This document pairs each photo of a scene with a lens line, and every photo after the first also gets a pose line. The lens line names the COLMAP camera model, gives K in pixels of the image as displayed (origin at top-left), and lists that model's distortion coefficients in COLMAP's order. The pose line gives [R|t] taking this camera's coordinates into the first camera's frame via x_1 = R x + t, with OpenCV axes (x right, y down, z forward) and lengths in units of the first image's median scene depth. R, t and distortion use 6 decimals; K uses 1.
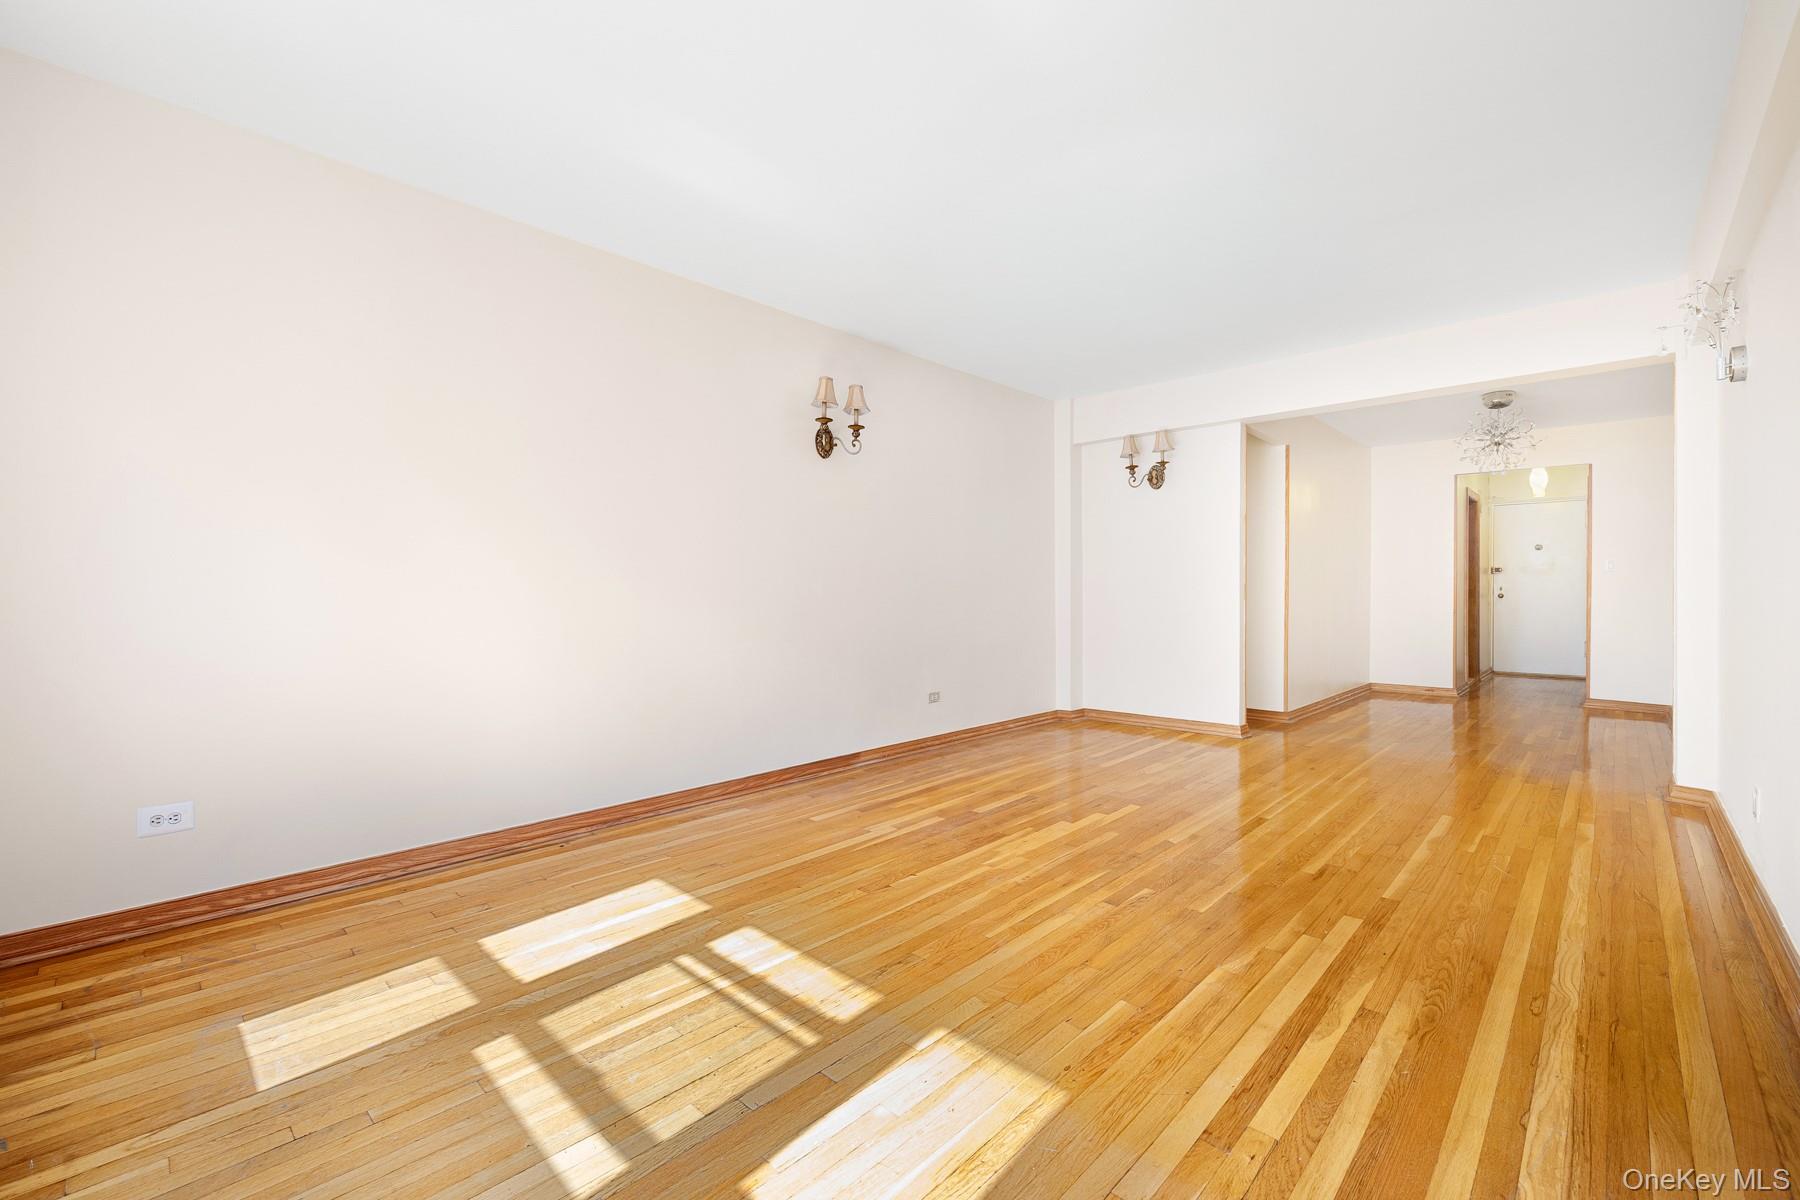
lens RADIAL K [[759.8, 0, 901.5], [0, 759.8, 598.8], [0, 0, 1]] dist [0.004123, 0.000540]
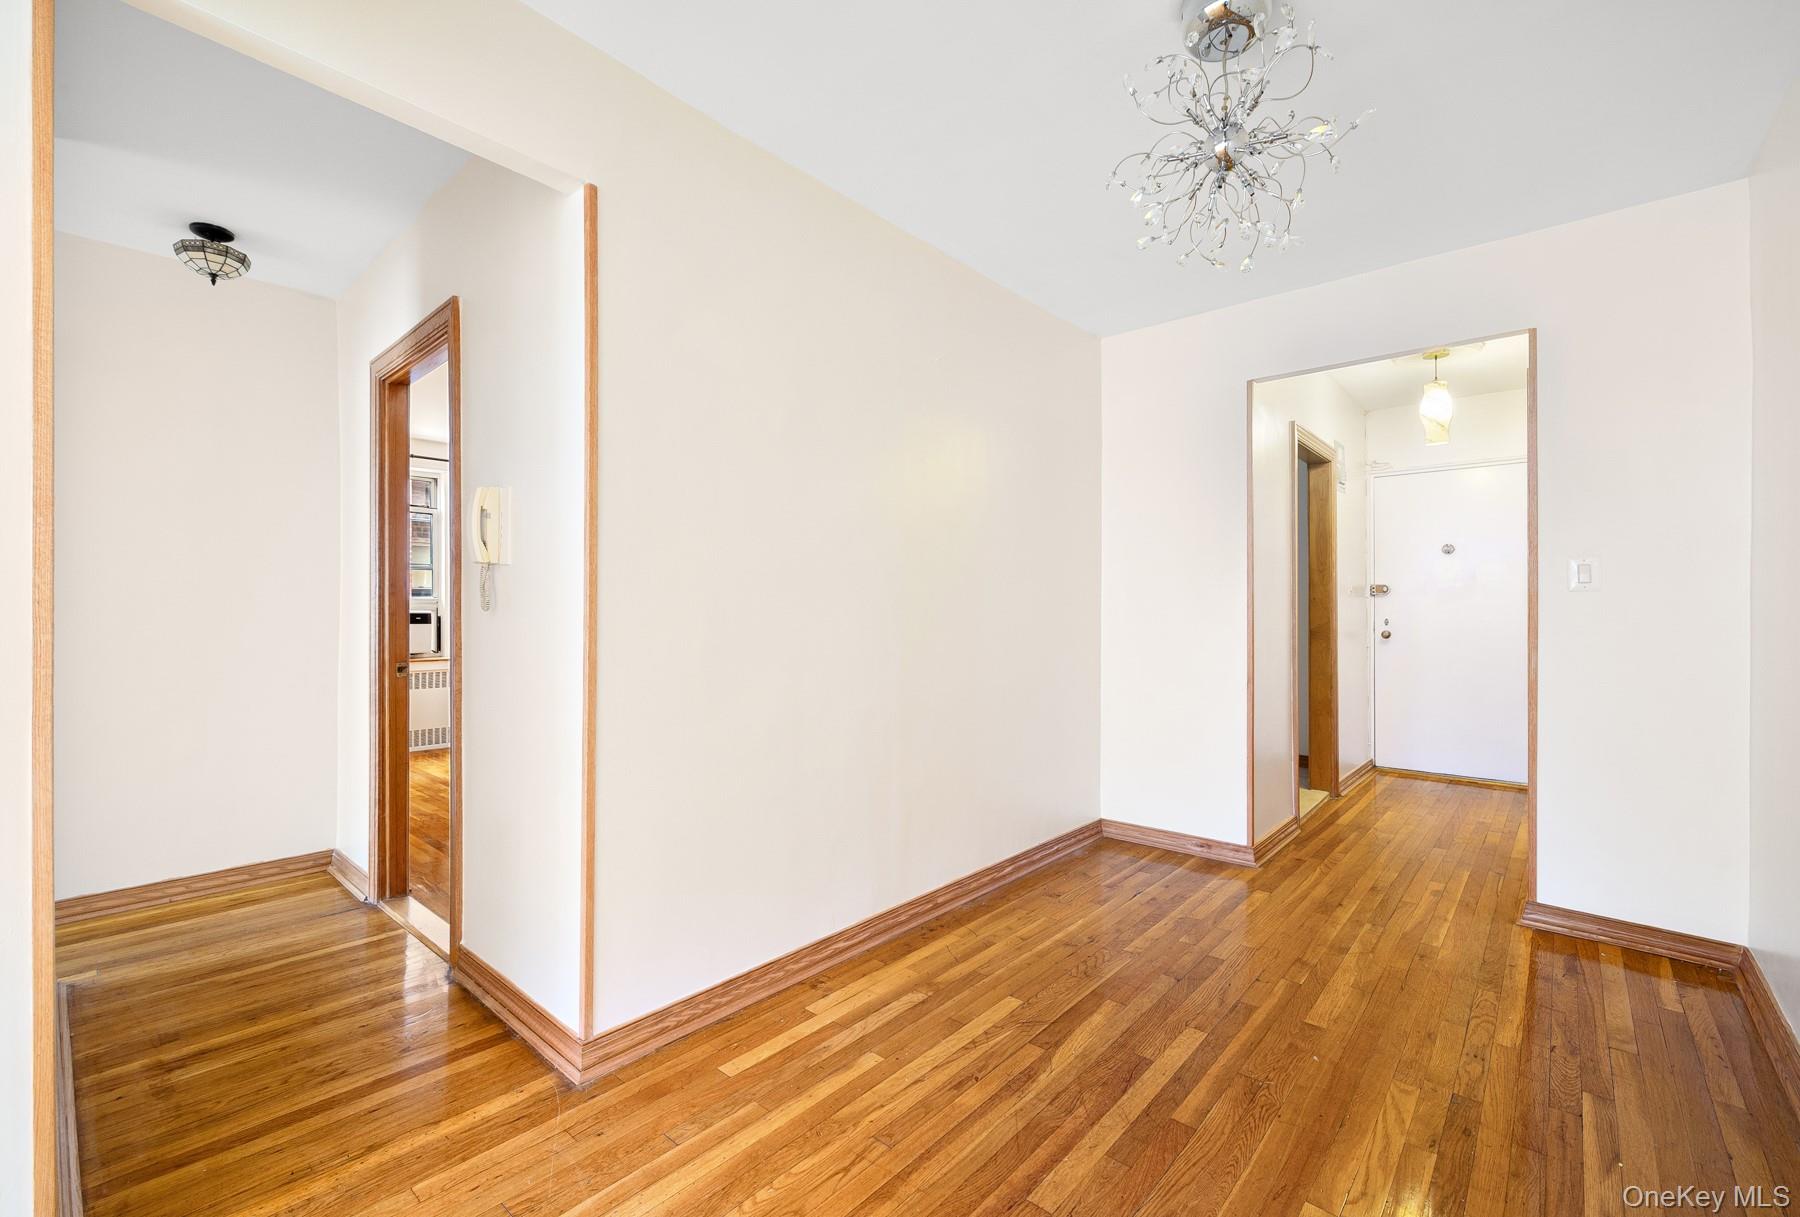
lens RADIAL K [[759.8, 0, 897.9], [0, 759.8, 609.7], [0, 0, 1]] dist [0.004123, 0.000540]
pose [[0.999497, 0.001193, 0.031698, 0.466417], [-0.000702, 0.999880, -0.015495, -0.015932], [-0.031713, 0.015465, 0.999377, 0.511881]]
